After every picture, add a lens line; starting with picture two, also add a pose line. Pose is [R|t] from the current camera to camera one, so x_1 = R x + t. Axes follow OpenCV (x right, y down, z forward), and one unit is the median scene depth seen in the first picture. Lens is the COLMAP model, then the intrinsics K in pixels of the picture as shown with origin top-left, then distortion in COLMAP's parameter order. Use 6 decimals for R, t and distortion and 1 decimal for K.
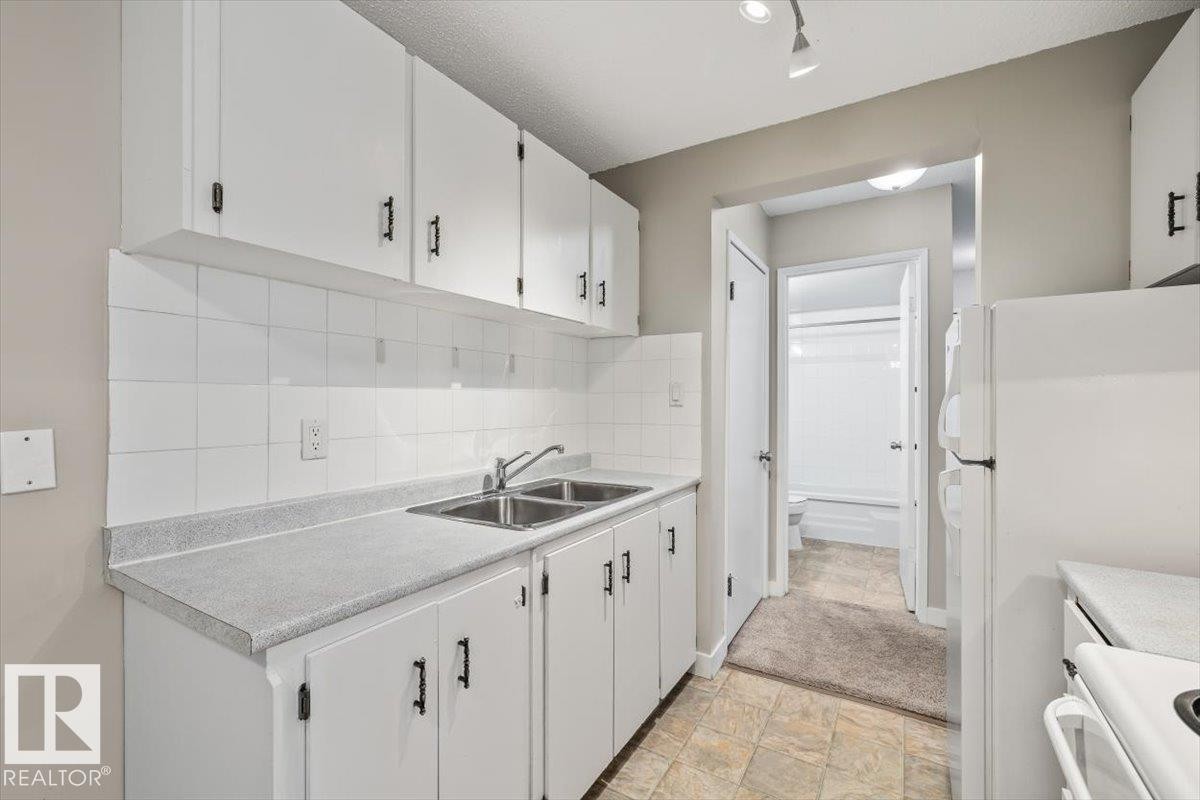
lens RADIAL K [[501.0, 0, 596.7], [0, 501.0, 397.0], [0, 0, 1]] dist [-0.001797, -0.001019]
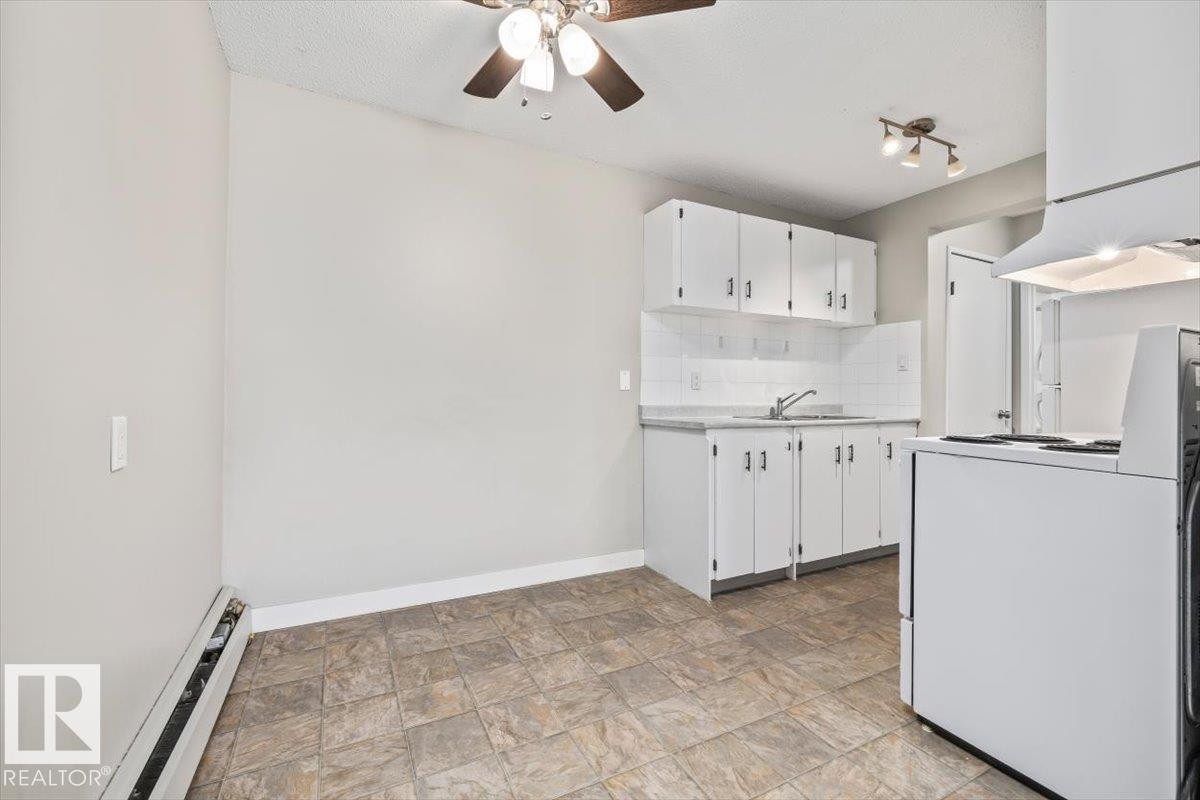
lens RADIAL K [[486.2, 0, 599.3], [0, 486.2, 394.1], [0, 0, 1]] dist [-0.011172, -0.000078]
pose [[0.852692, 0.004562, -0.522394, 0.230793], [0.001233, 0.999942, 0.010744, 0.117093], [0.522412, -0.009805, 0.852637, -1.143085]]
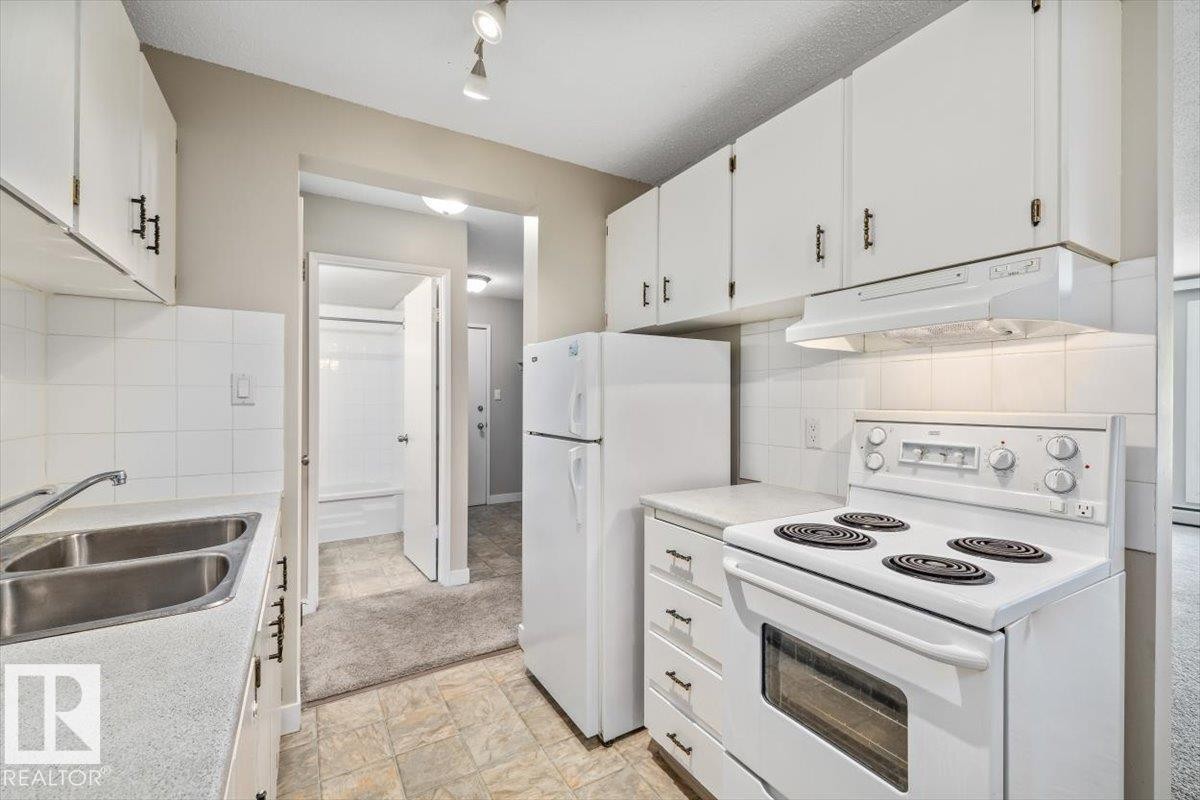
lens RADIAL K [[501.0, 0, 598.0], [0, 501.0, 396.2], [0, 0, 1]] dist [-0.001797, -0.001019]
pose [[0.459174, 0.005098, 0.888331, -0.254423], [-0.009471, 0.999955, -0.000843, 0.000456], [-0.888296, -0.008026, 0.459202, 0.154624]]
